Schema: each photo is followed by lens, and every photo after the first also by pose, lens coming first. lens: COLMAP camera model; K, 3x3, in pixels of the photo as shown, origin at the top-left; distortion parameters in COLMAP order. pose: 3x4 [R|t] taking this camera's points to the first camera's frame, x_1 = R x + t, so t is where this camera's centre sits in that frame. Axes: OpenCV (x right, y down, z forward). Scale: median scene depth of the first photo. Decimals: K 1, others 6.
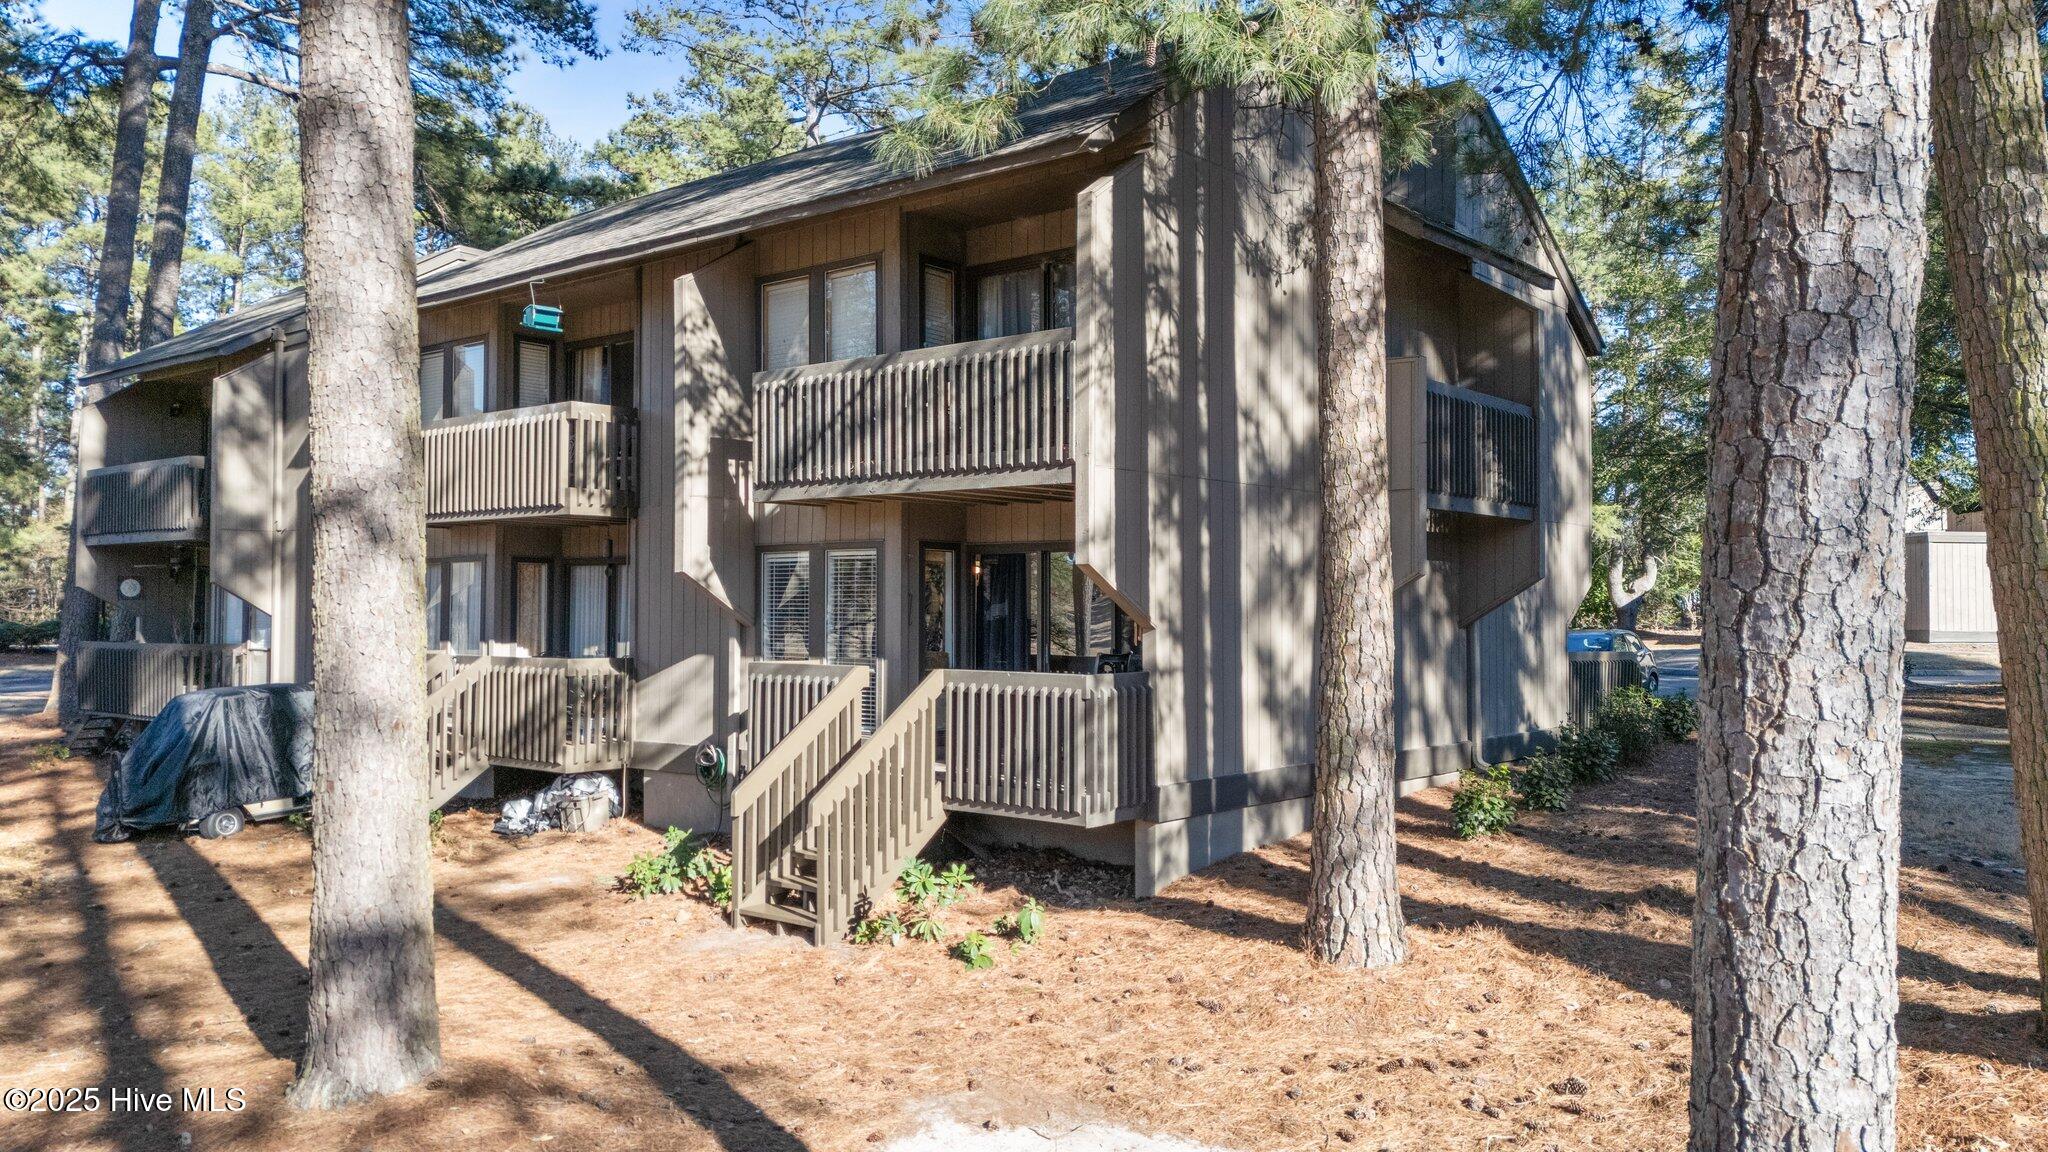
lens RADIAL K [[1490.3, 0, 1024.0], [0, 1490.3, 576.0], [0, 0, 1]] dist [0.076683, -0.084294]
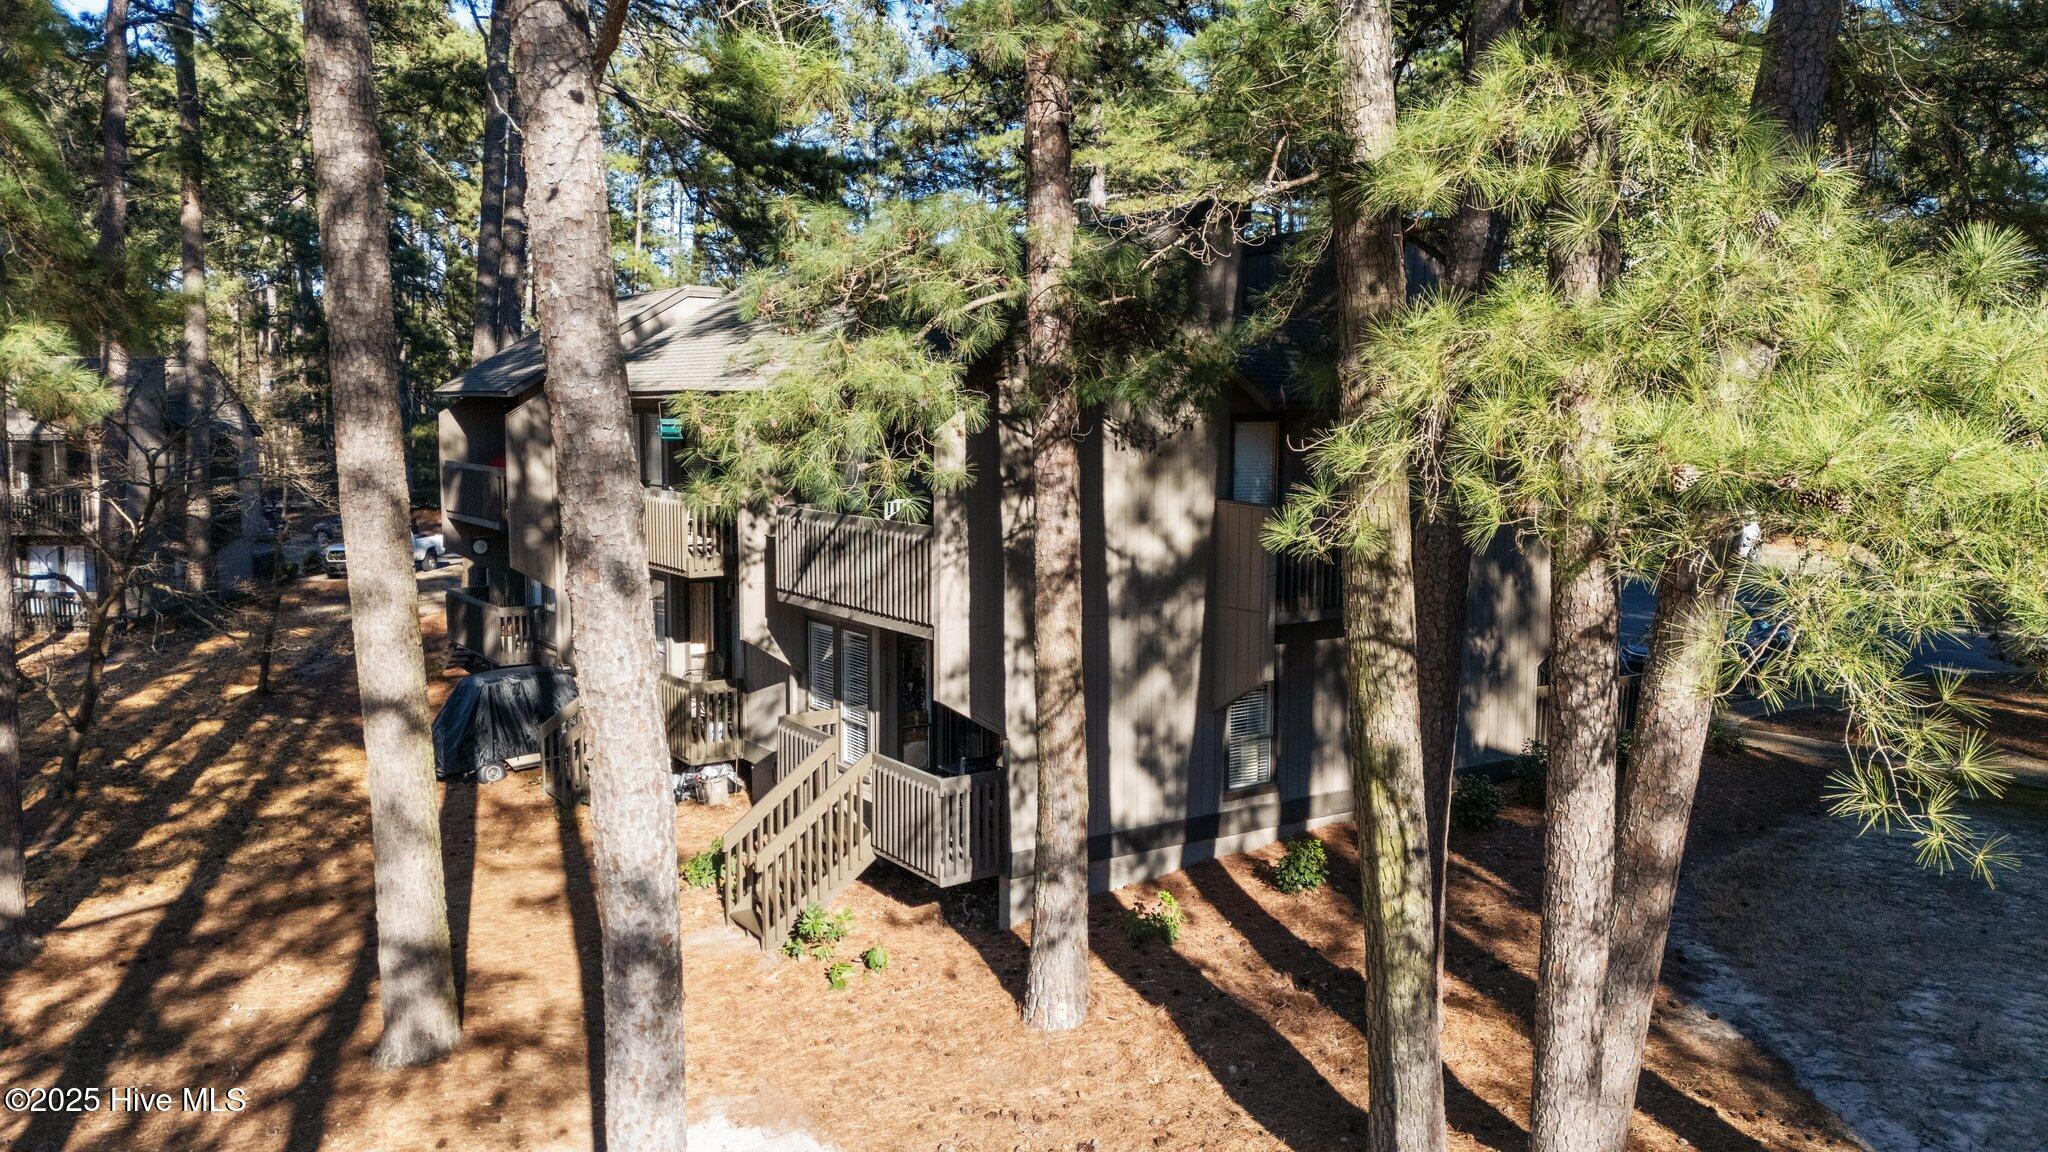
lens RADIAL K [[1490.3, 0, 1024.0], [0, 1490.3, 576.0], [0, 0, 1]] dist [0.076683, -0.084294]
pose [[0.962084, 0.026158, -0.271497, 0.400835], [0.013186, 0.989767, 0.142086, -0.260085], [0.272436, -0.140278, 0.951893, -0.212269]]
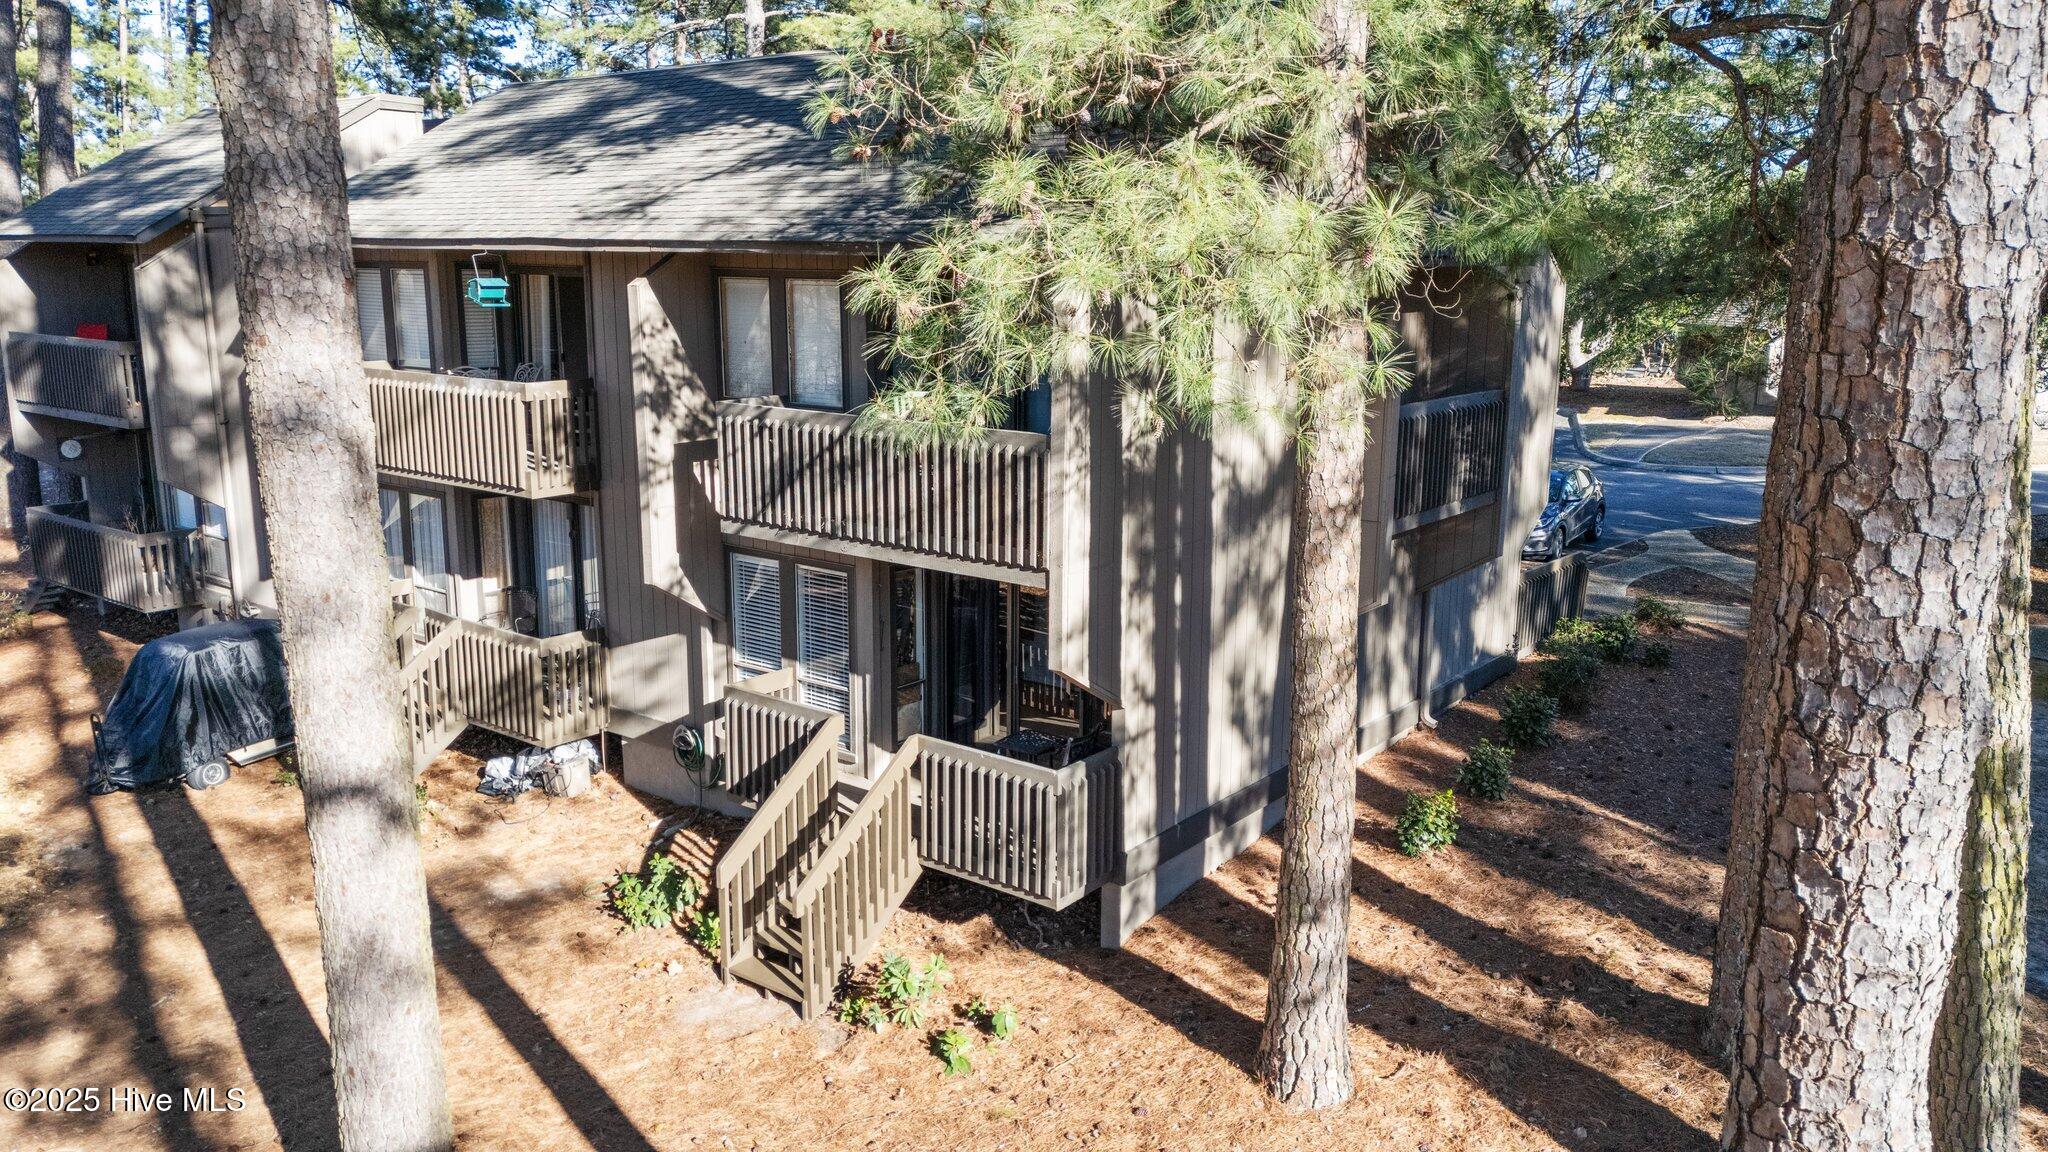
lens RADIAL K [[1529.5, 0, 1024.0], [0, 1529.5, 576.0], [0, 0, 1]] dist [0.064094, -0.060825]
pose [[0.999739, -0.001935, 0.022769, -0.005061], [-0.003421, 0.972510, 0.232834, -0.260256], [-0.022593, -0.232851, 0.972250, 0.004293]]
